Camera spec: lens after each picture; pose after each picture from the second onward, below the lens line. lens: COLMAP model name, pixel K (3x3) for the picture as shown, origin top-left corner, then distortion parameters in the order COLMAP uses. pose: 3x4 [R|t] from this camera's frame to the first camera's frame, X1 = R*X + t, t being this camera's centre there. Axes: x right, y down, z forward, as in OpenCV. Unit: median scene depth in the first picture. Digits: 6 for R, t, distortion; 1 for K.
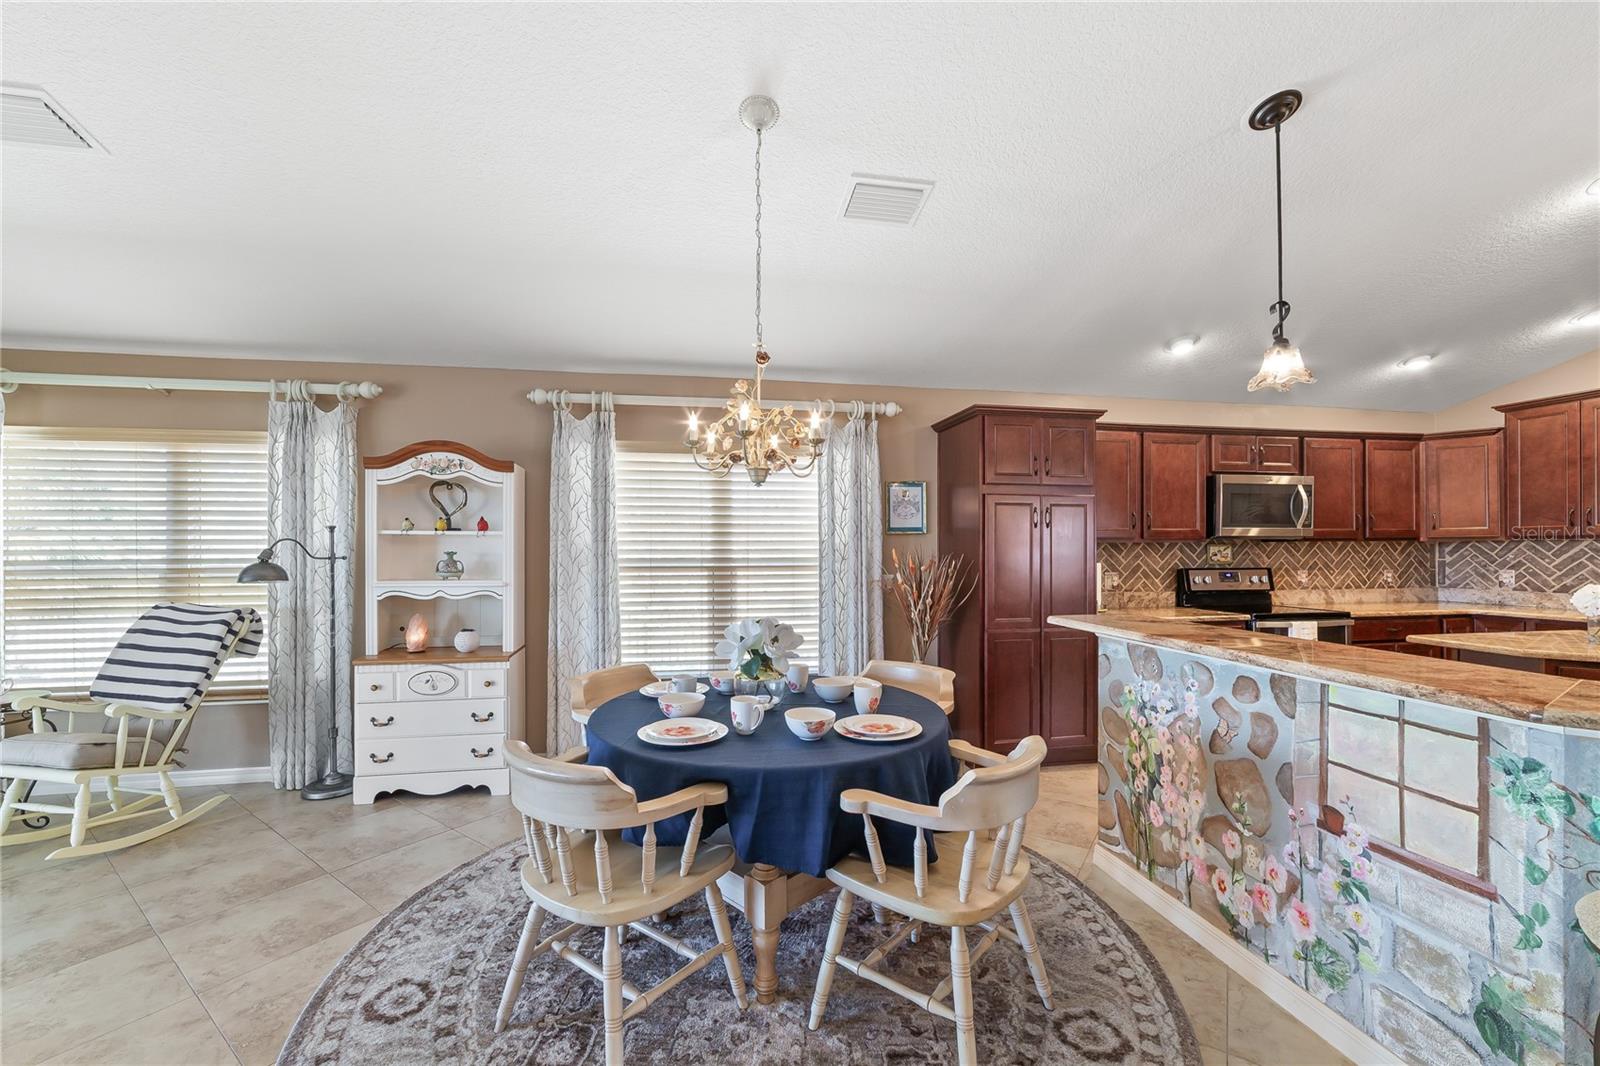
lens RADIAL K [[633.6, 0, 786.6], [0, 633.6, 550.1], [0, 0, 1]] dist [-0.011673, 0.005606]
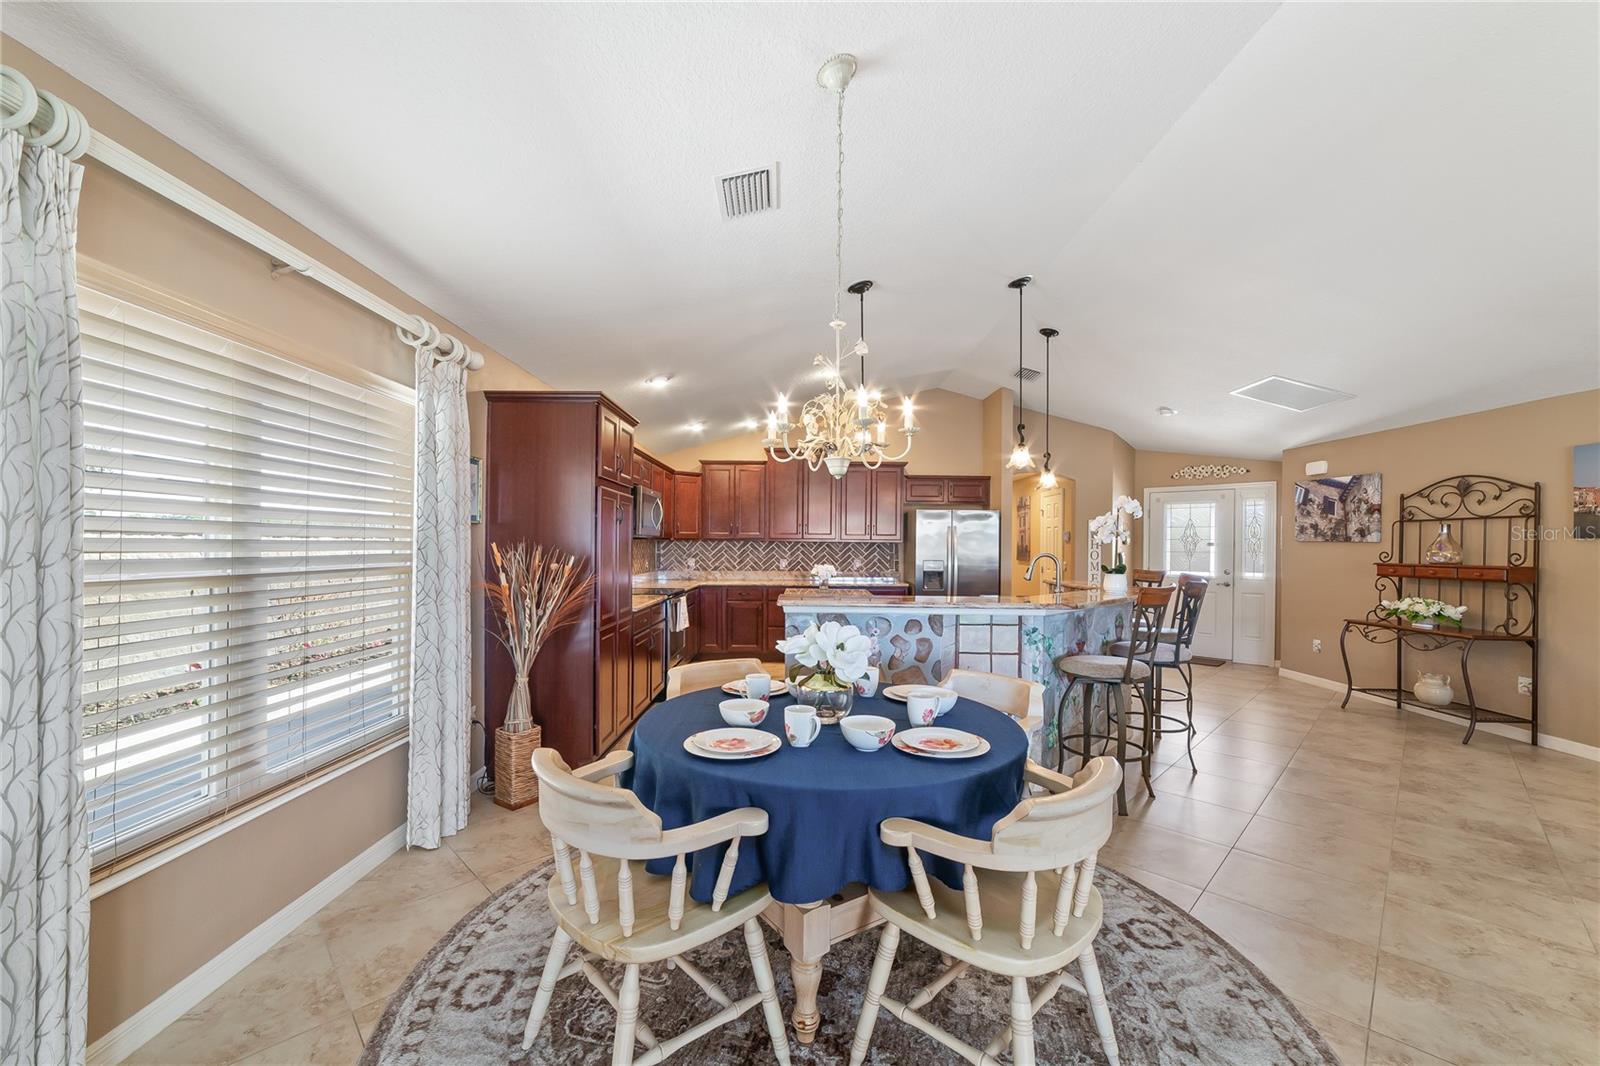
lens RADIAL K [[633.6, 0, 796.8], [0, 633.6, 549.3], [0, 0, 1]] dist [-0.011673, 0.005606]
pose [[0.175328, -0.000762, 0.984510, -0.570223], [-0.008590, 0.999960, 0.002304, 0.002297], [-0.984473, -0.008860, 0.175315, 0.540765]]
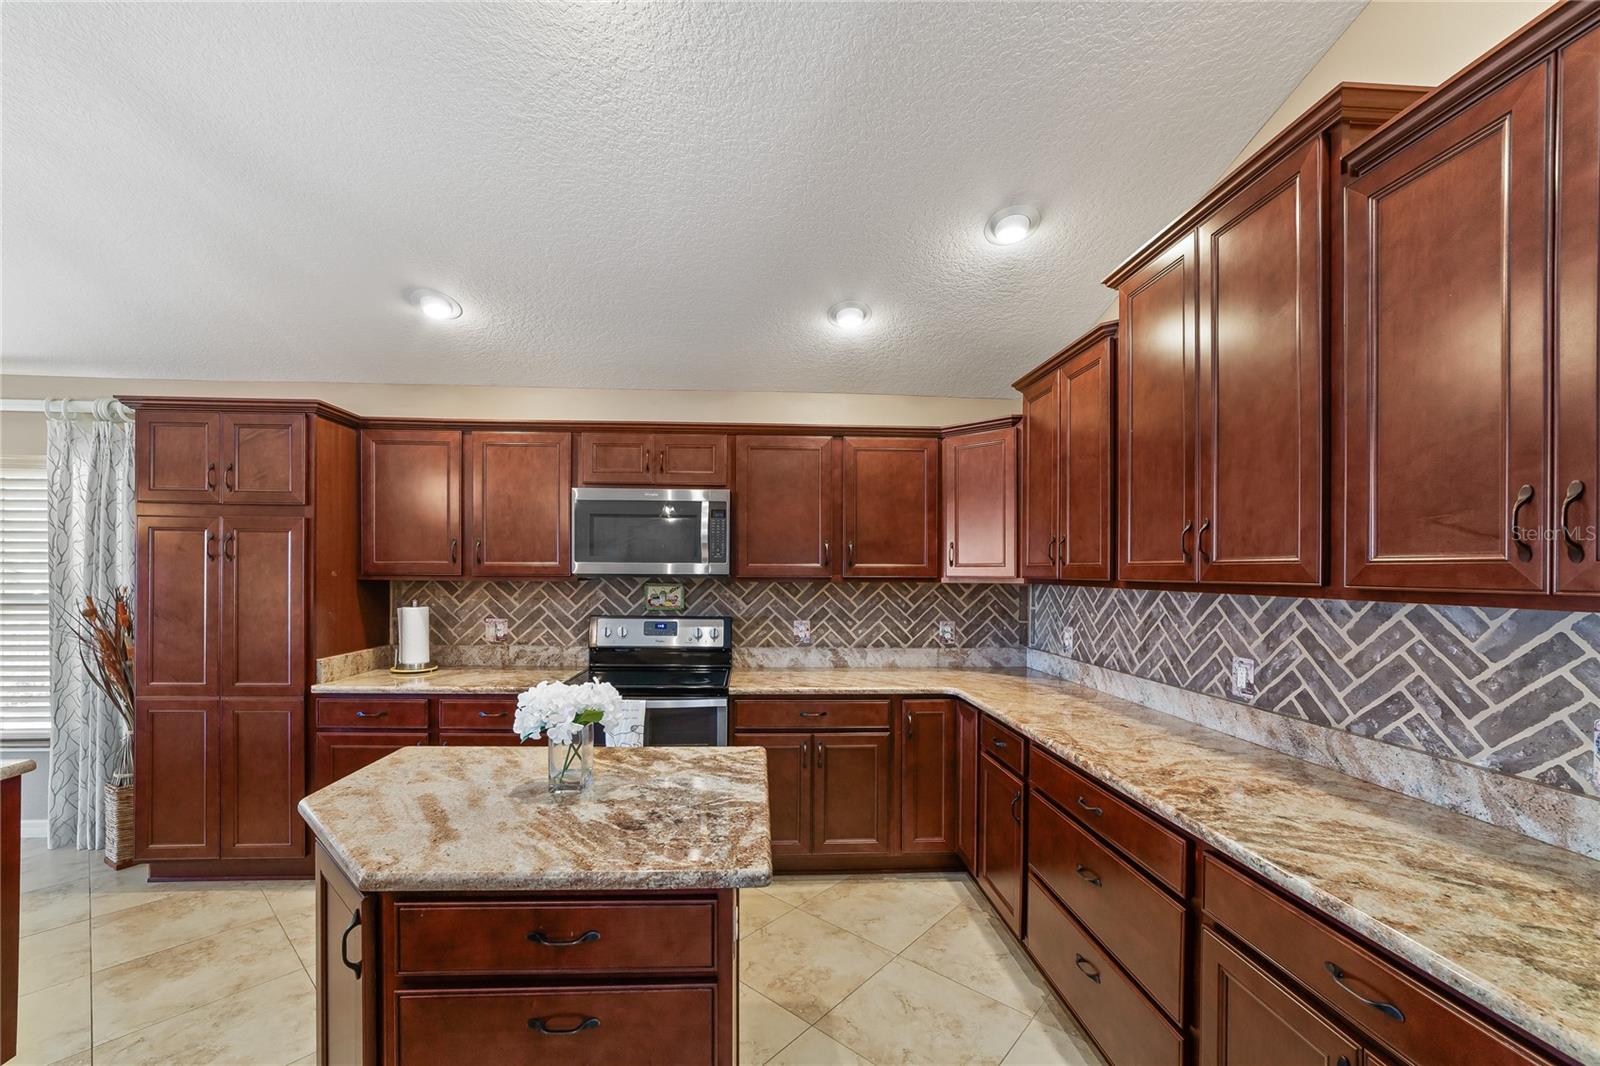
lens RADIAL K [[633.6, 0, 791.8], [0, 633.6, 573.9], [0, 0, 1]] dist [-0.011673, 0.005606]
pose [[0.992192, 0.011275, -0.124211, 1.162247], [-0.011011, 0.999935, 0.002809, -0.030008], [0.124234, -0.001419, 0.992252, 0.359392]]
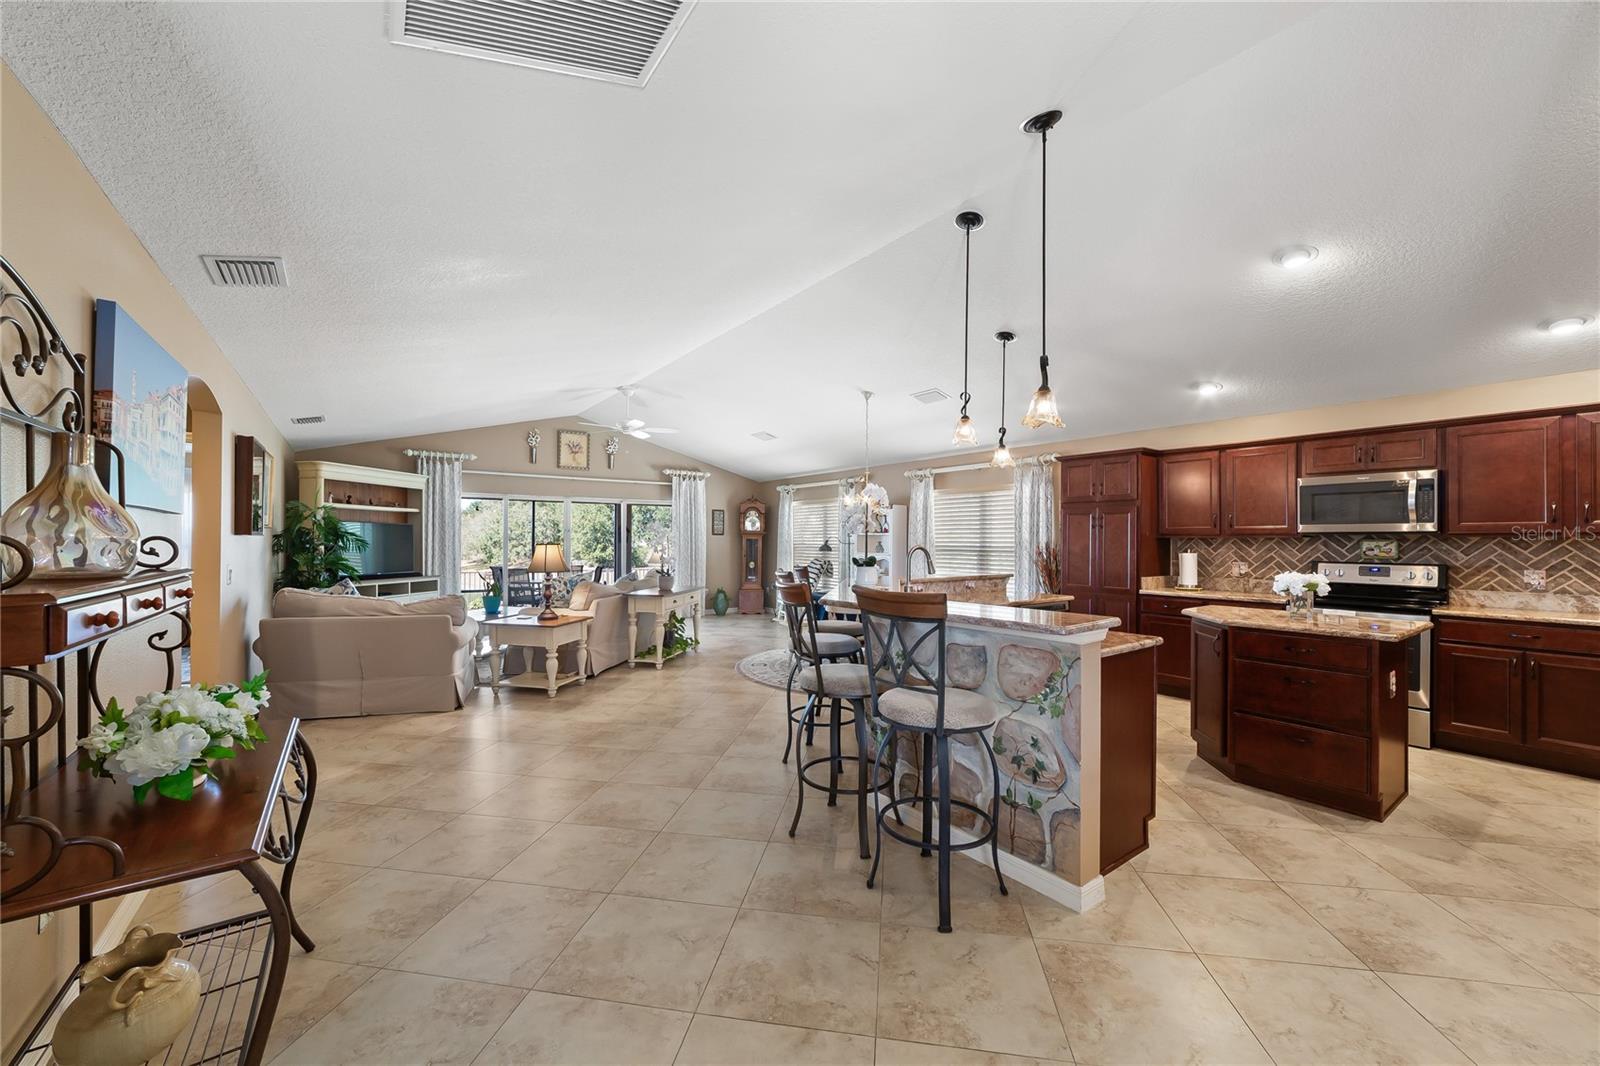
lens RADIAL K [[633.6, 0, 783.0], [0, 633.6, 542.1], [0, 0, 1]] dist [-0.011673, 0.005606]
pose [[0.422961, 0.005649, -0.906130, 1.506390], [-0.008673, 0.999960, 0.002185, 0.001400], [0.906106, 0.006935, 0.422993, -0.373074]]
